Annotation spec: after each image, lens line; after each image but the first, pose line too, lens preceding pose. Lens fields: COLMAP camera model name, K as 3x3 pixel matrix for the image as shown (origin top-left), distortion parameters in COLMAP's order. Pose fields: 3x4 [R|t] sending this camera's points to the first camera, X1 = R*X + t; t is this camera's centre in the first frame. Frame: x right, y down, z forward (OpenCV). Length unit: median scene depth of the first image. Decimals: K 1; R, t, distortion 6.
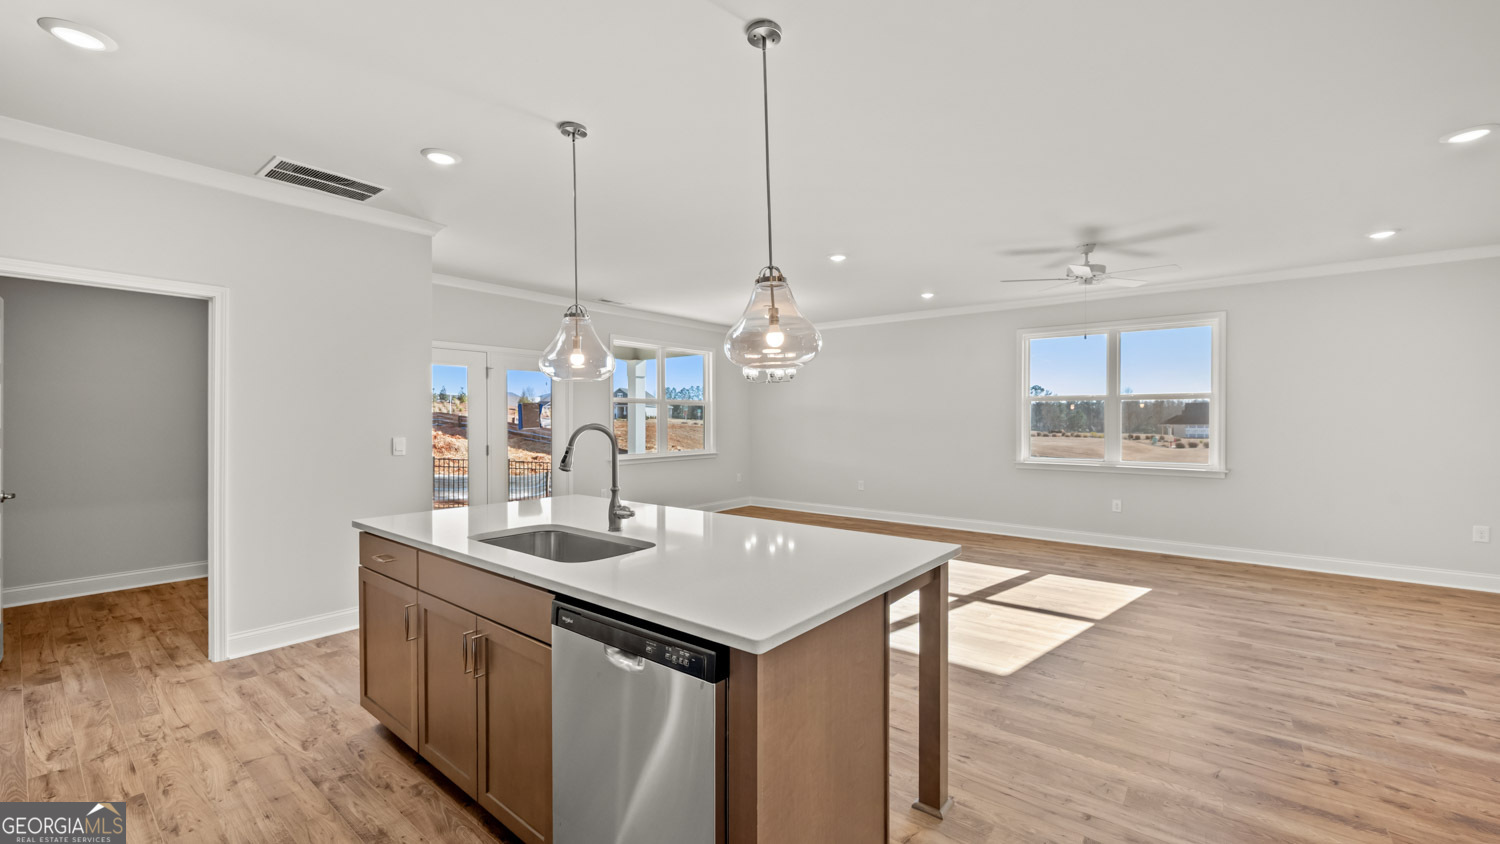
lens RADIAL K [[598.0, 0, 744.6], [0, 598.0, 420.5], [0, 0, 1]] dist [0.002338, 0.000293]
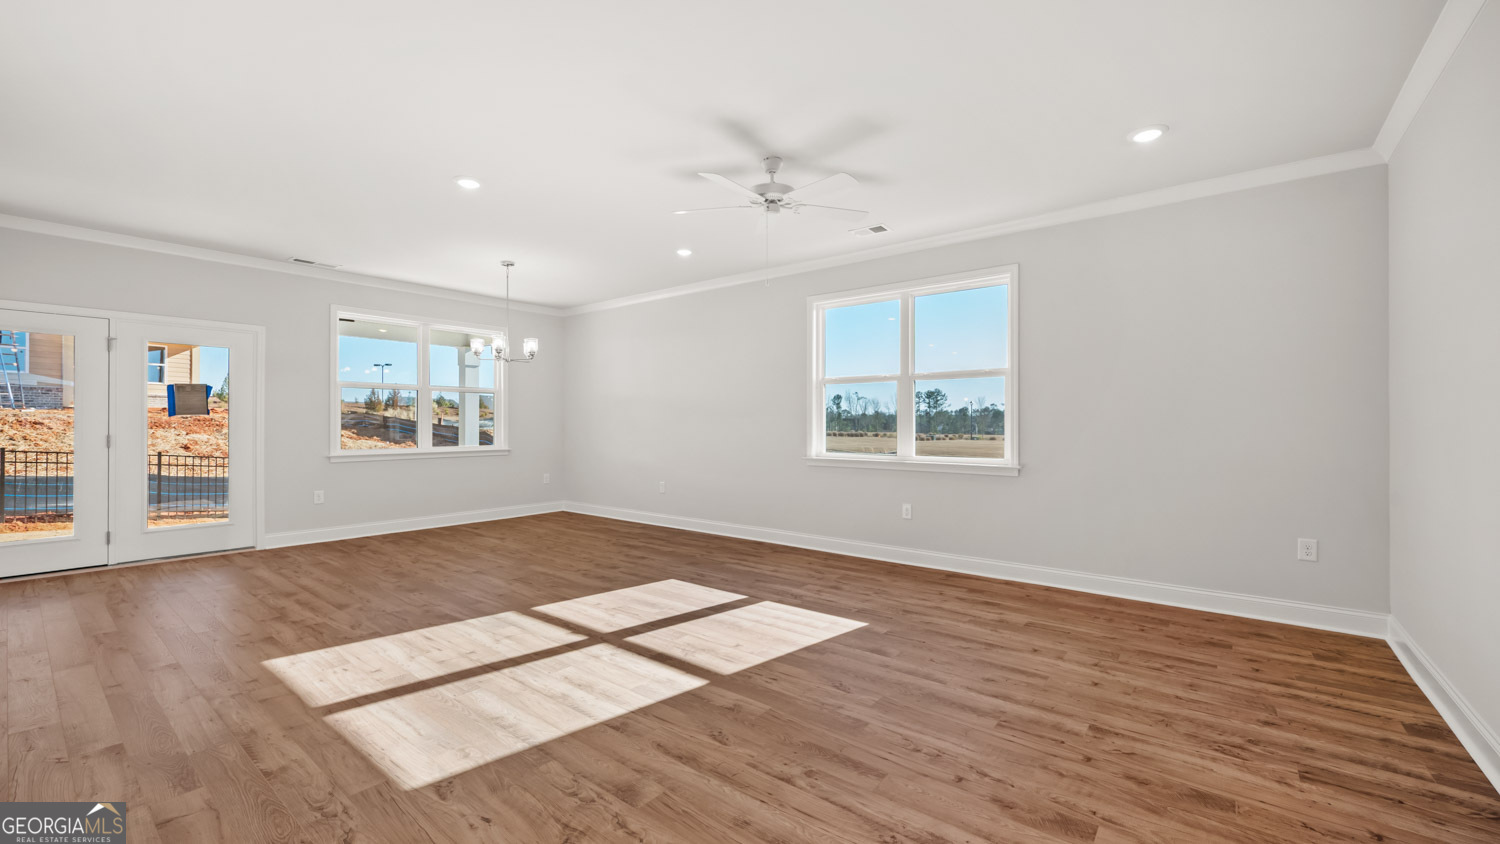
lens RADIAL K [[598.0, 0, 737.1], [0, 598.0, 419.5], [0, 0, 1]] dist [0.002338, 0.000293]
pose [[0.999985, 0.000298, -0.005396, 0.532797], [-0.000358, 0.999938, -0.011097, 0.037709], [0.005392, 0.011099, 0.999924, 0.259913]]
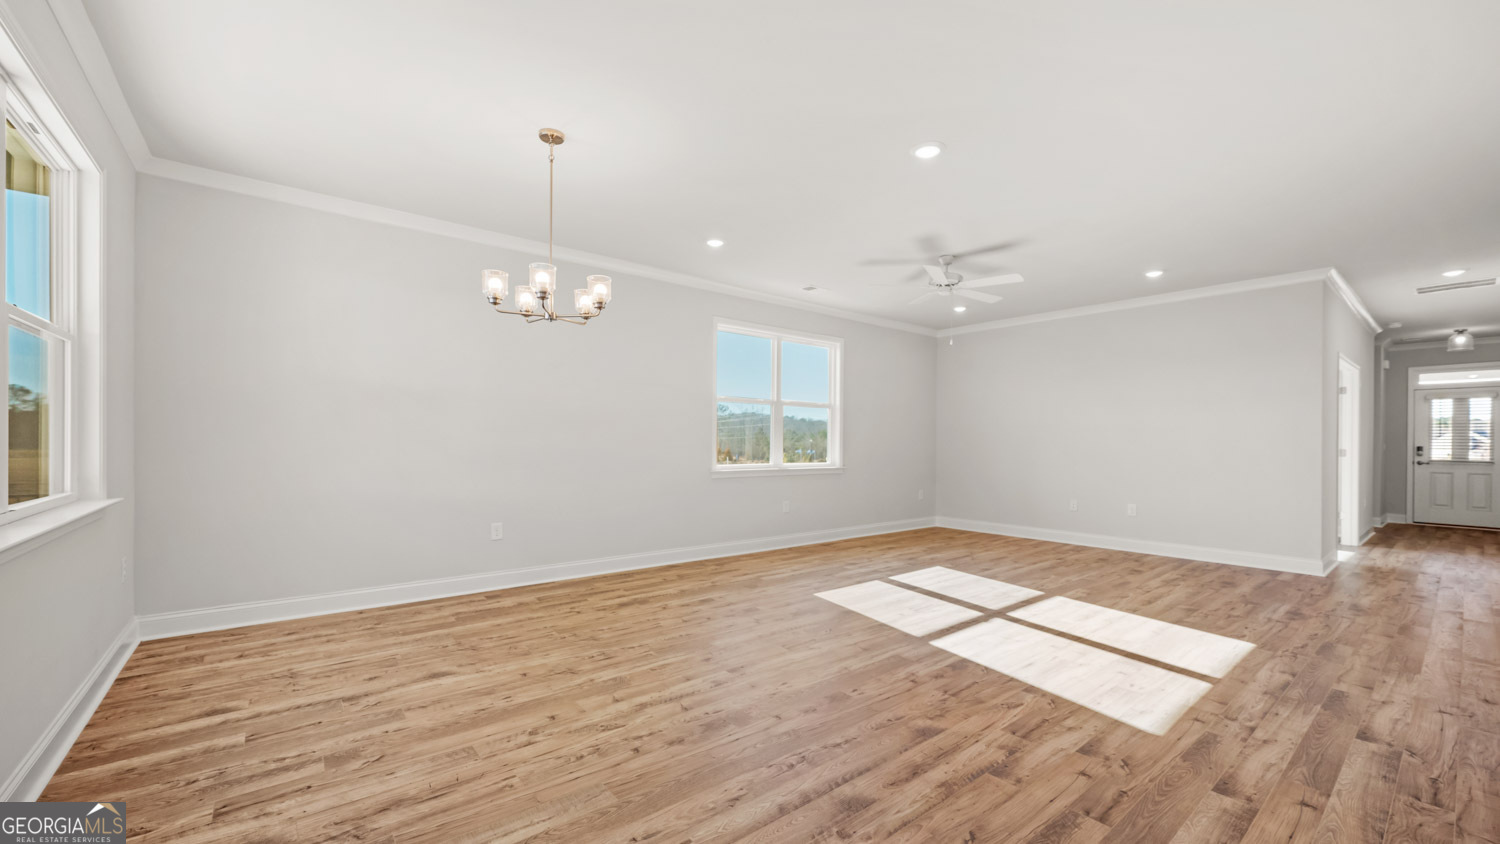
lens RADIAL K [[598.0, 0, 759.9], [0, 598.0, 448.2], [0, 0, 1]] dist [0.002338, 0.000293]
pose [[0.191281, -0.009649, 0.981488, -0.544302], [-0.007699, 0.999906, 0.011331, 0.038219], [-0.981505, -0.009724, 0.191189, 1.130270]]
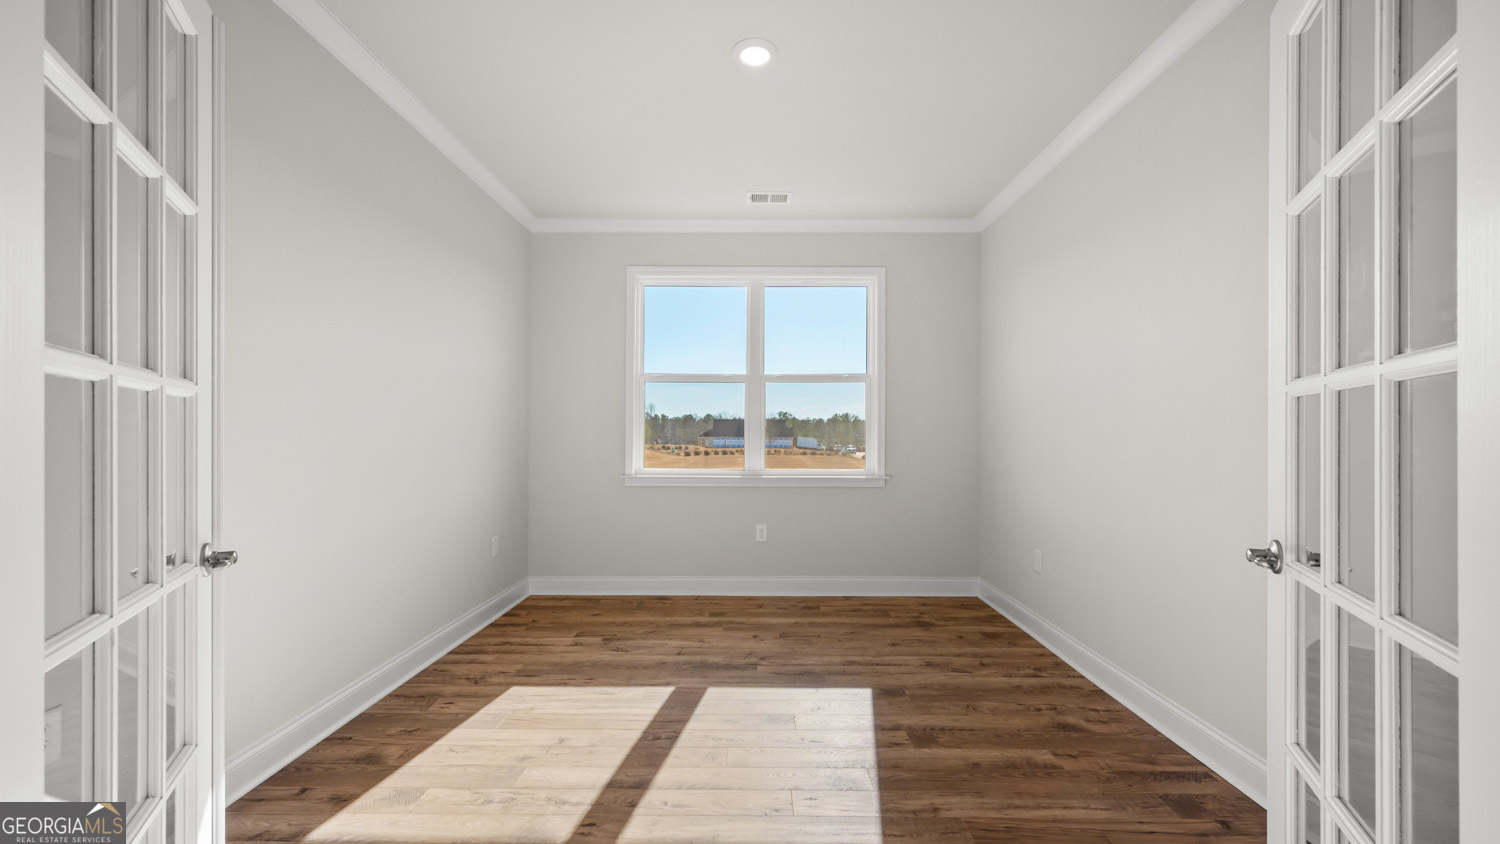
lens RADIAL K [[598.0, 0, 742.8], [0, 598.0, 430.6], [0, 0, 1]] dist [0.002338, 0.000293]
pose [[0.782435, 0.004928, 0.622713, 0.229924], [-0.001859, 0.999983, -0.005578, 0.036328], [-0.622729, 0.003207, 0.782431, 0.628120]]
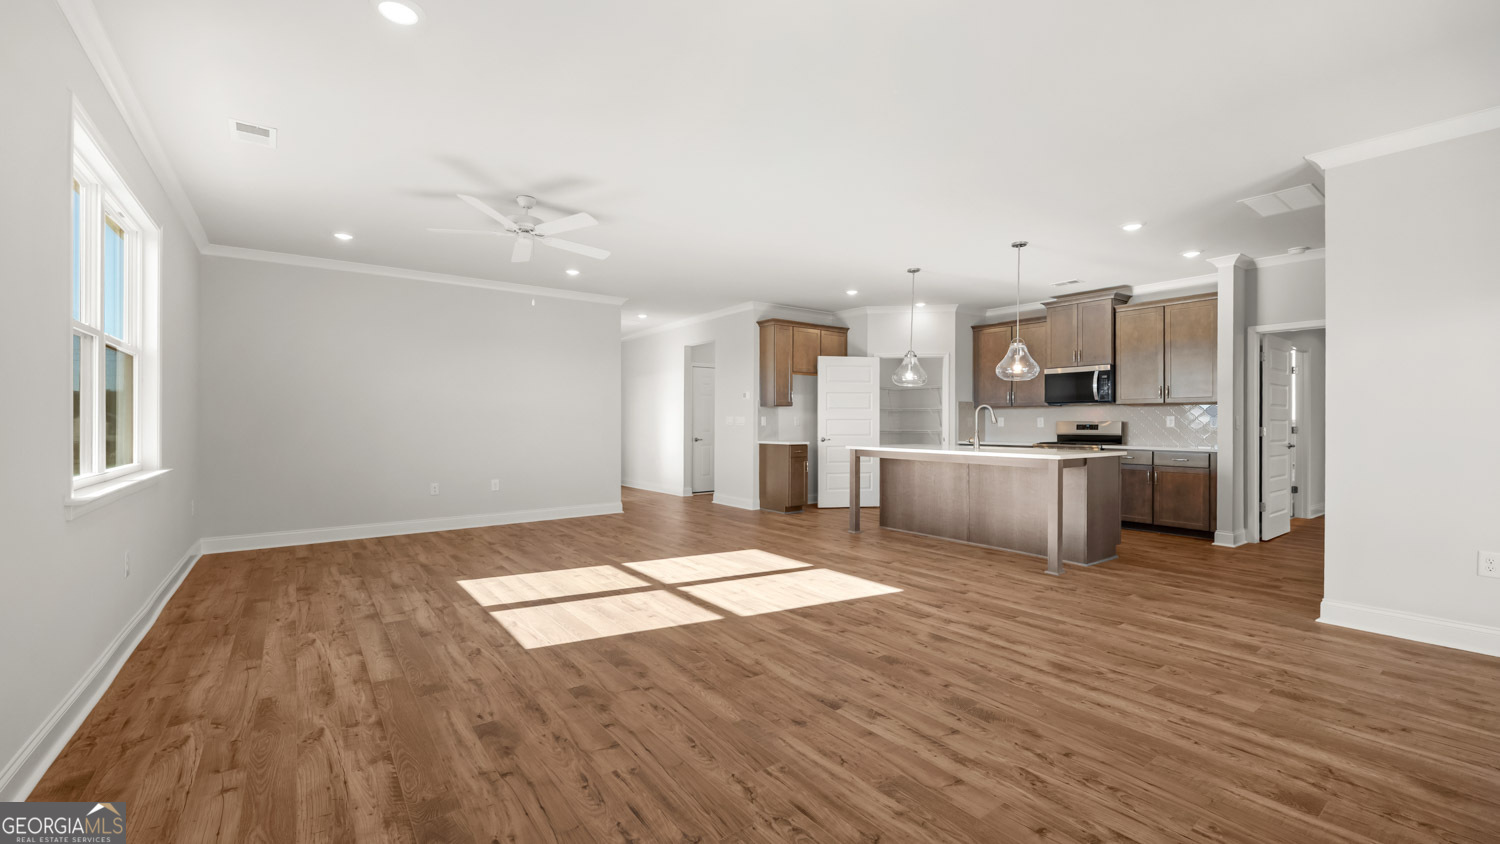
lens RADIAL K [[598.0, 0, 768.5], [0, 598.0, 420.9], [0, 0, 1]] dist [0.002338, 0.000293]
pose [[-0.974398, -0.003813, 0.224797, 0.021117], [-0.004553, 0.999986, -0.002774, 0.038358], [-0.224783, -0.003727, -0.974402, 1.802998]]
